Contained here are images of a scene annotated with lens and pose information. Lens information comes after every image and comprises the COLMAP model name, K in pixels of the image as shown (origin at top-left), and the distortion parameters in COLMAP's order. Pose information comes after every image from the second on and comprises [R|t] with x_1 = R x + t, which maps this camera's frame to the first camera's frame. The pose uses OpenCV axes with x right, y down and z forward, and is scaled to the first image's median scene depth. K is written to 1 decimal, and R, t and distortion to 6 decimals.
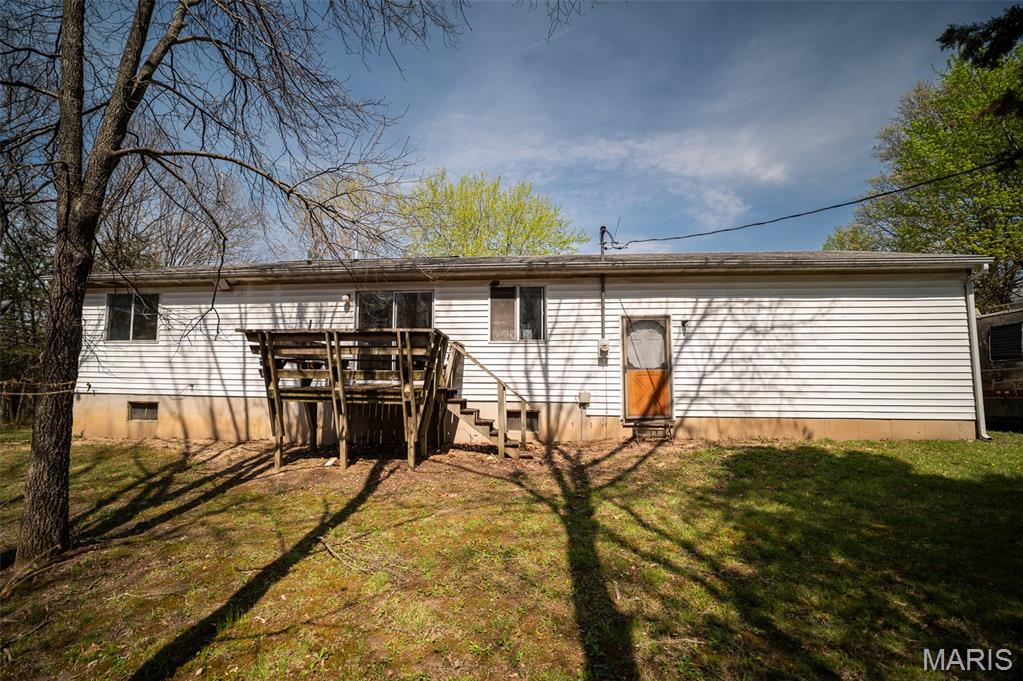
lens RADIAL K [[463.5, 0, 506.5], [0, 463.5, 347.4], [0, 0, 1]] dist [-0.030016, 0.000524]
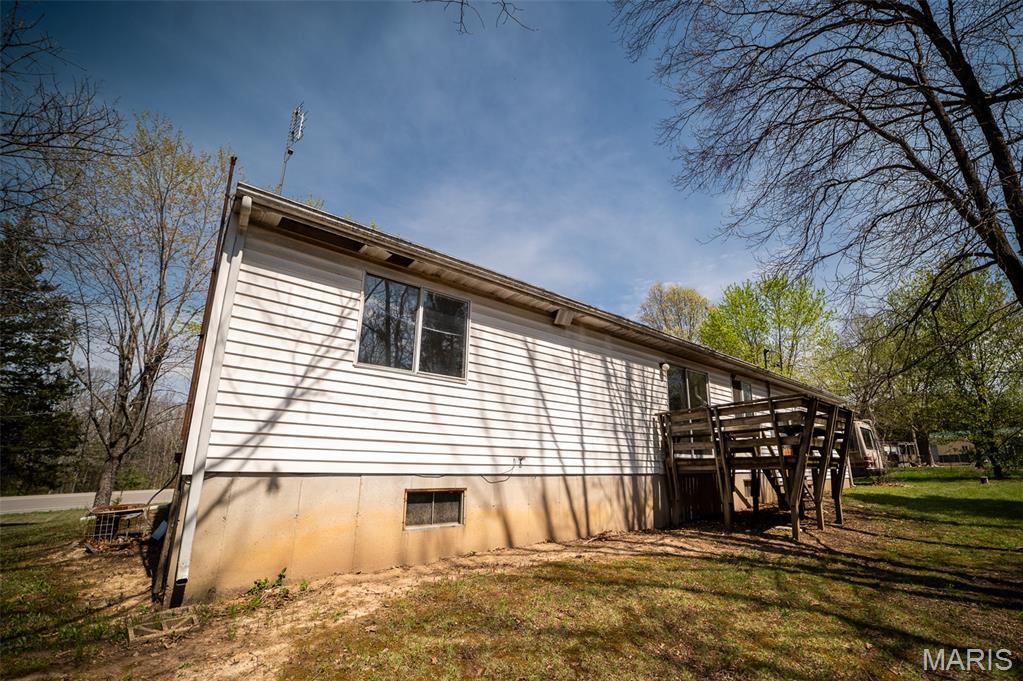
lens RADIAL K [[463.5, 0, 506.5], [0, 463.5, 347.4], [0, 0, 1]] dist [-0.030016, 0.000524]
pose [[0.648994, 0.189335, 0.736858, -1.358238], [-0.054366, 0.977604, -0.203311, 0.072548], [-0.758849, 0.091887, 0.644752, 0.659913]]
